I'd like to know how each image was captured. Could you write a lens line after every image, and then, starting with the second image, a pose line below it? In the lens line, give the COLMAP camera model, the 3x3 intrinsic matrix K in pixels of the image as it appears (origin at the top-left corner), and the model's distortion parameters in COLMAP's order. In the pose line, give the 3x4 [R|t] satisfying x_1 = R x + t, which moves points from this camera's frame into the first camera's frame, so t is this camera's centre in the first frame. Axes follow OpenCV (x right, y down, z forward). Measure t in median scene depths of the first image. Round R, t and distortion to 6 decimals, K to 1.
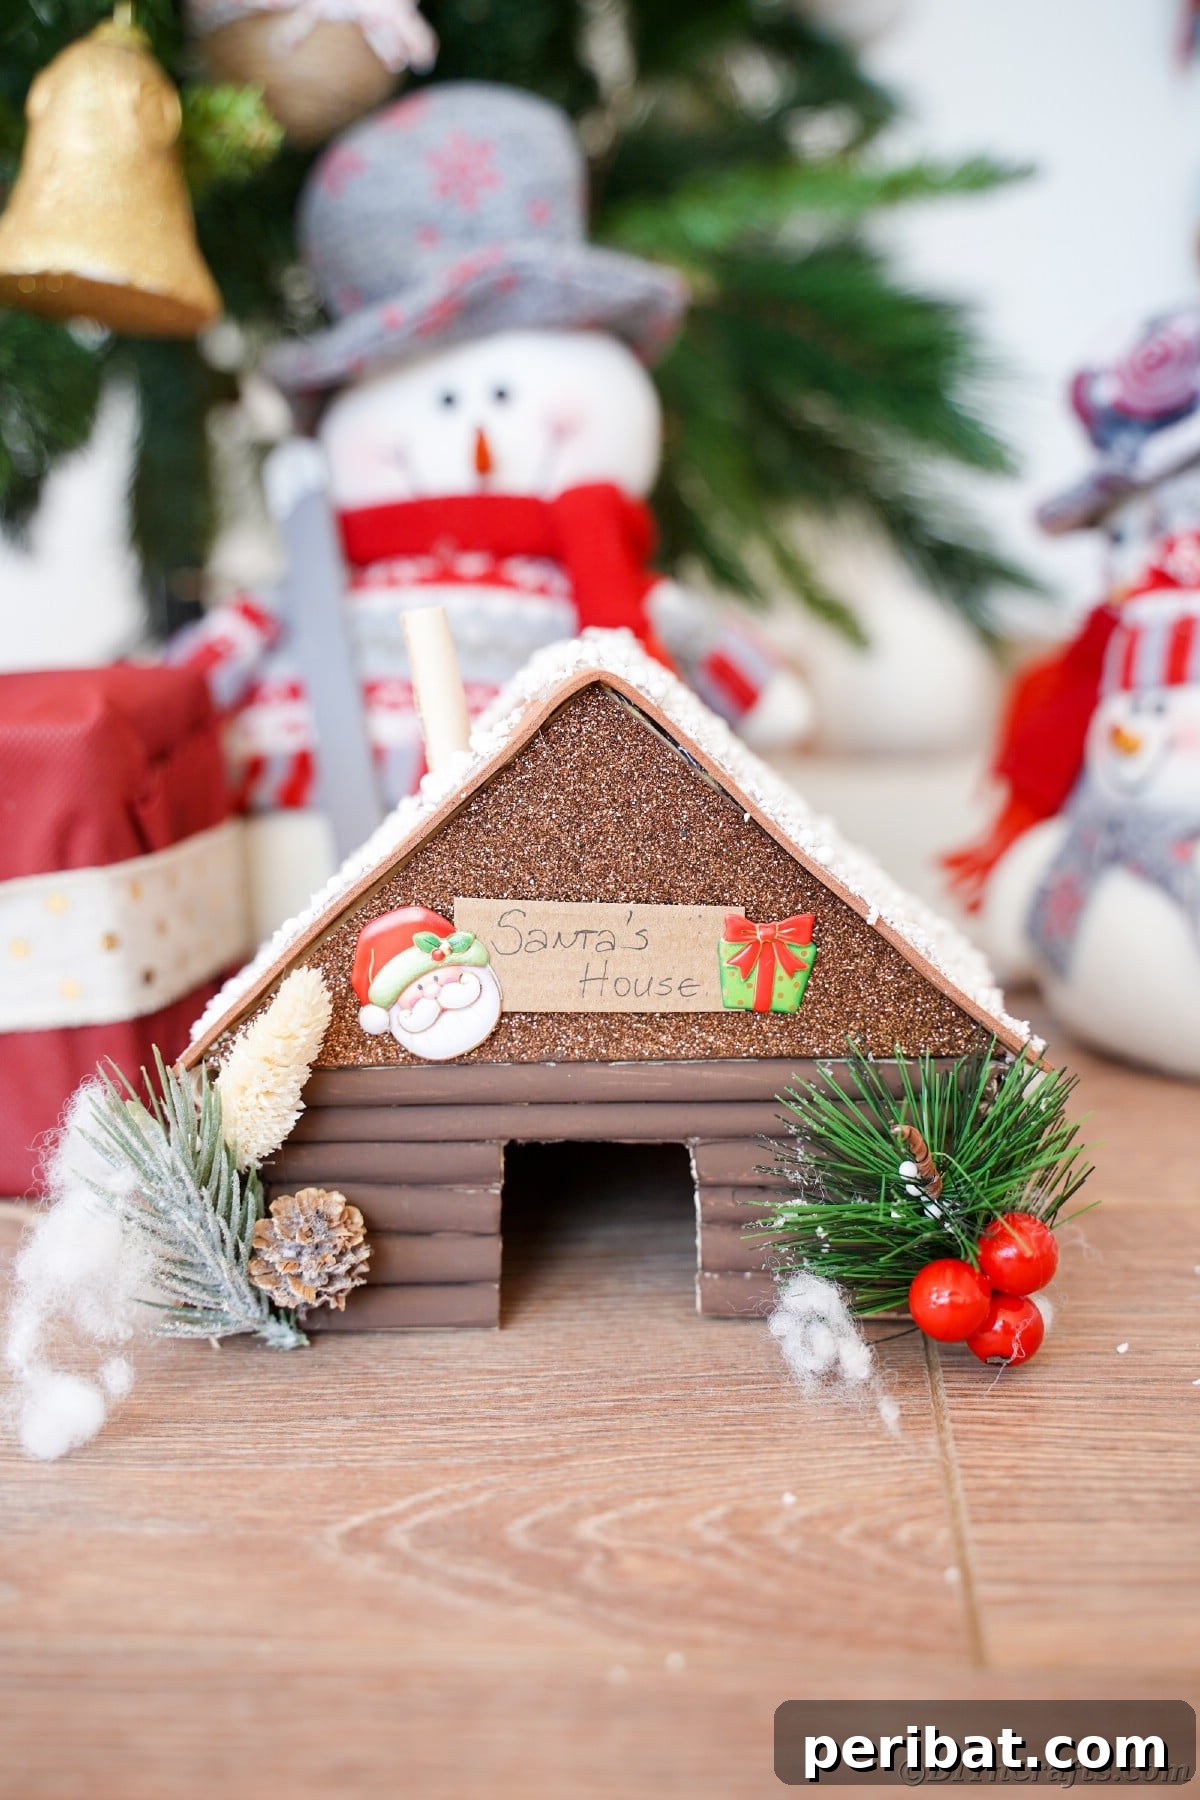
lens RADIAL K [[1806.0, 0, 594.0], [0, 1806.0, 908.6], [0, 0, 1]] dist [-0.001493, 0.000000]
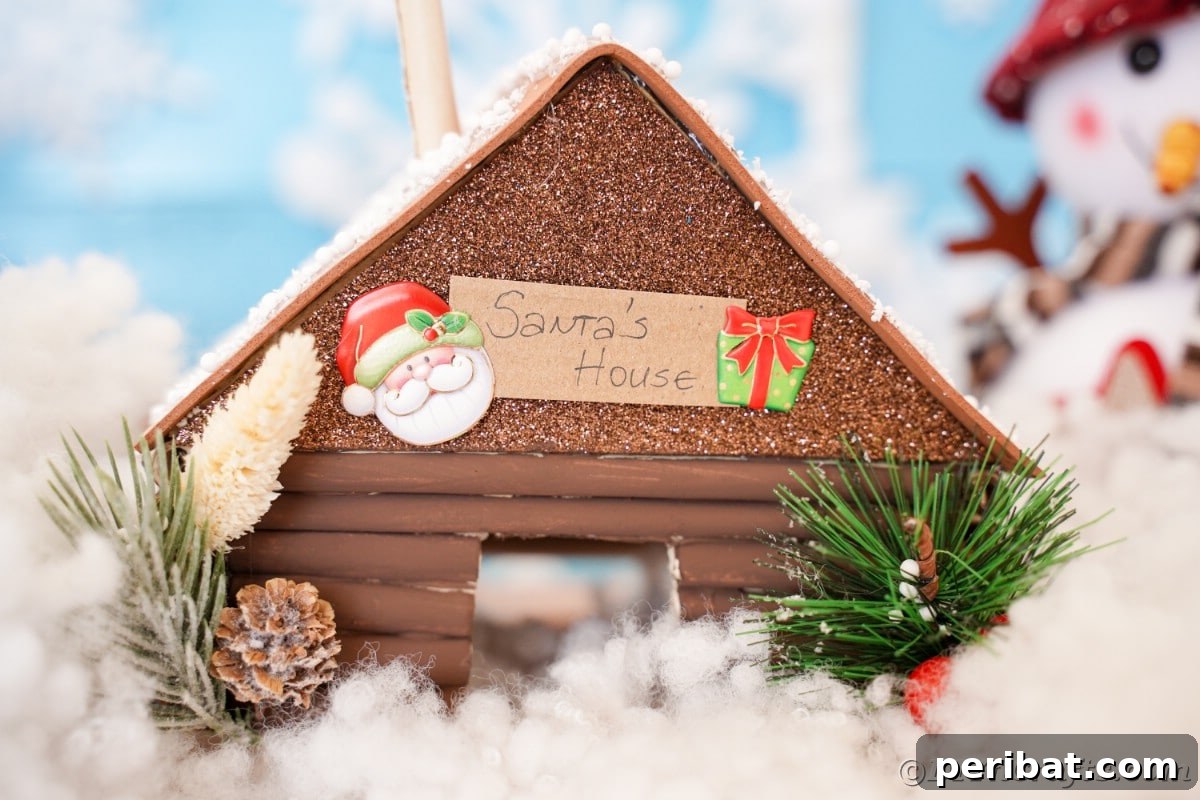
lens RADIAL K [[1572.8, 0, 595.4], [0, 1572.8, 400.7], [0, 0, 1]] dist [0.144999, 0.000000]
pose [[0.992264, 0.041527, 0.116993, -0.095831], [-0.038926, 0.998943, -0.024435, 0.077827], [-0.117884, 0.019692, 0.992832, 0.156631]]
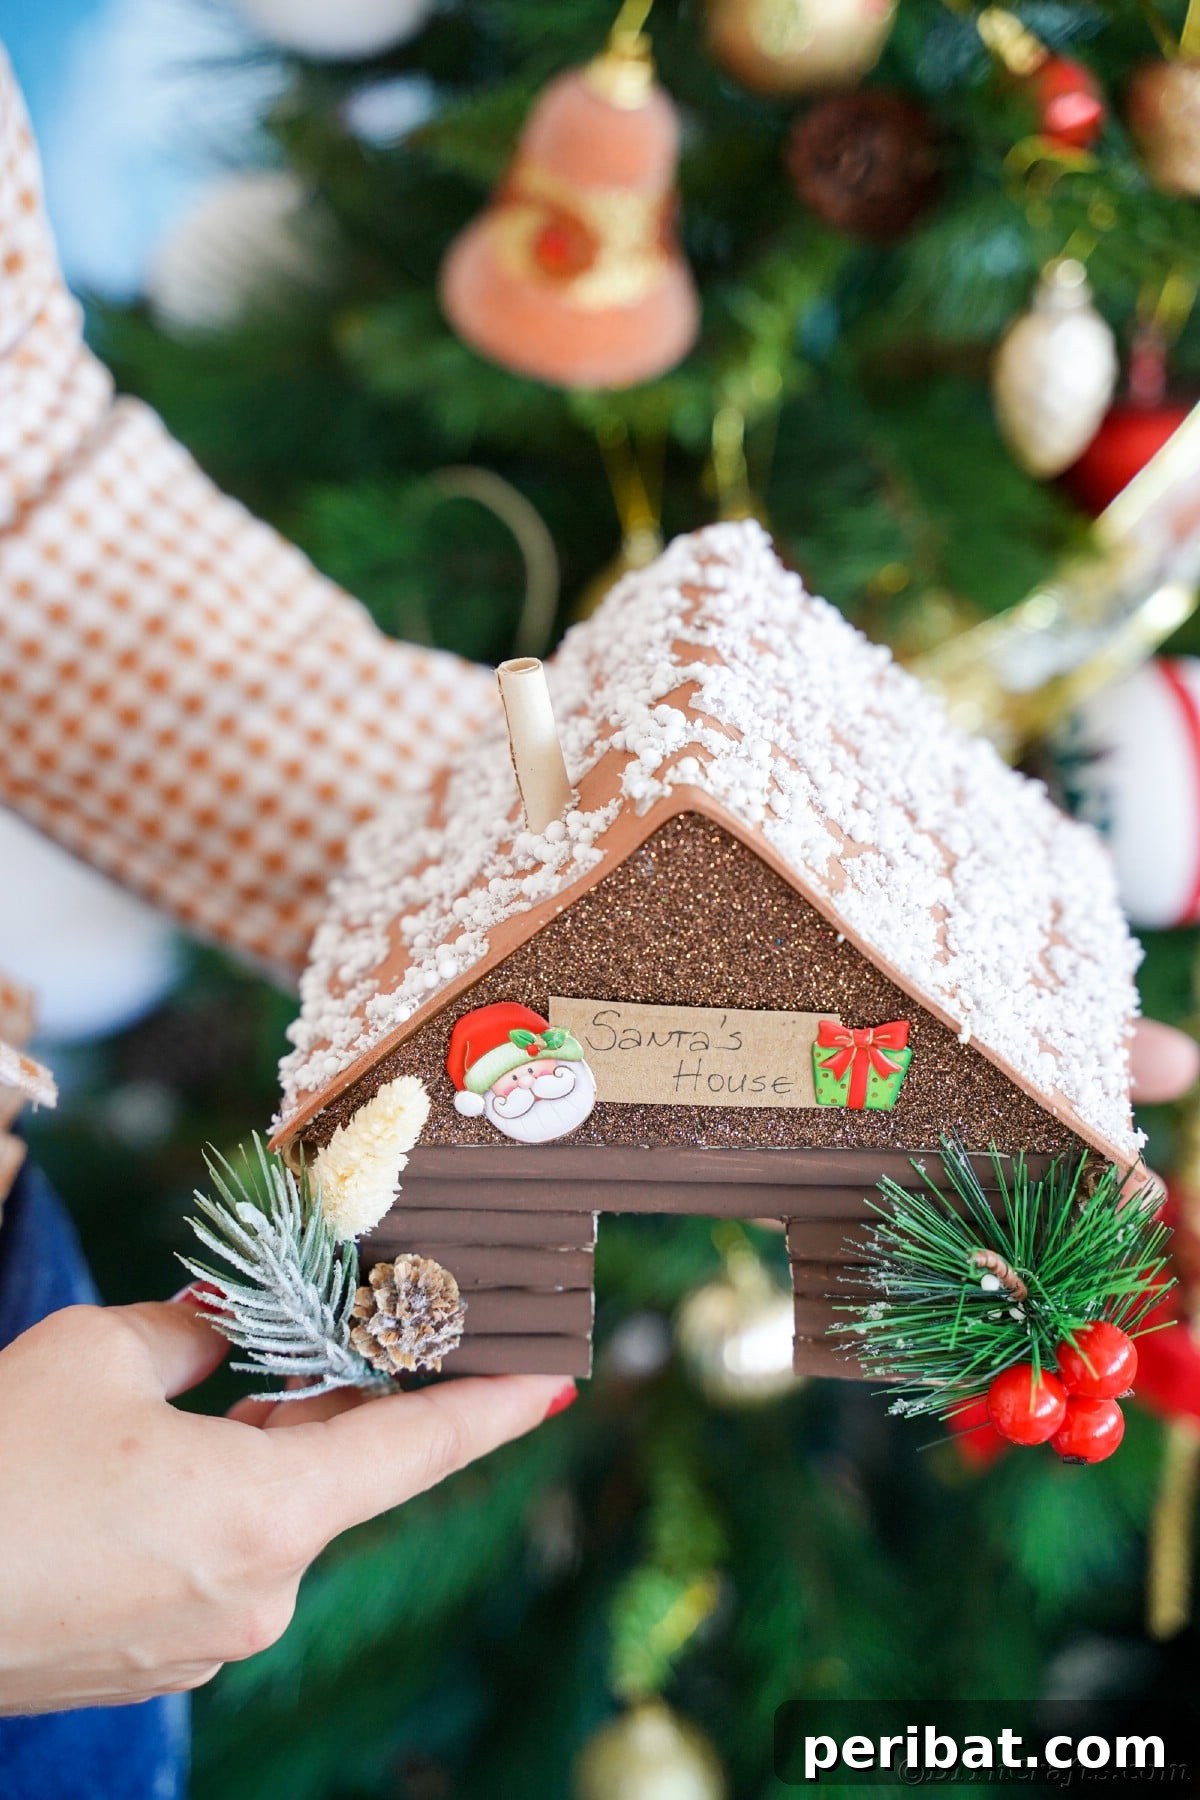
lens RADIAL K [[3267.2, 0, 570.7], [0, 3267.2, 888.5], [0, 0, 1]] dist [0.258042, 0.000000]
pose [[0.997904, 0.019289, -0.061777, 0.045373], [-0.003412, 0.968906, 0.247405, -0.511920], [0.064628, -0.246676, 0.966941, -0.738340]]
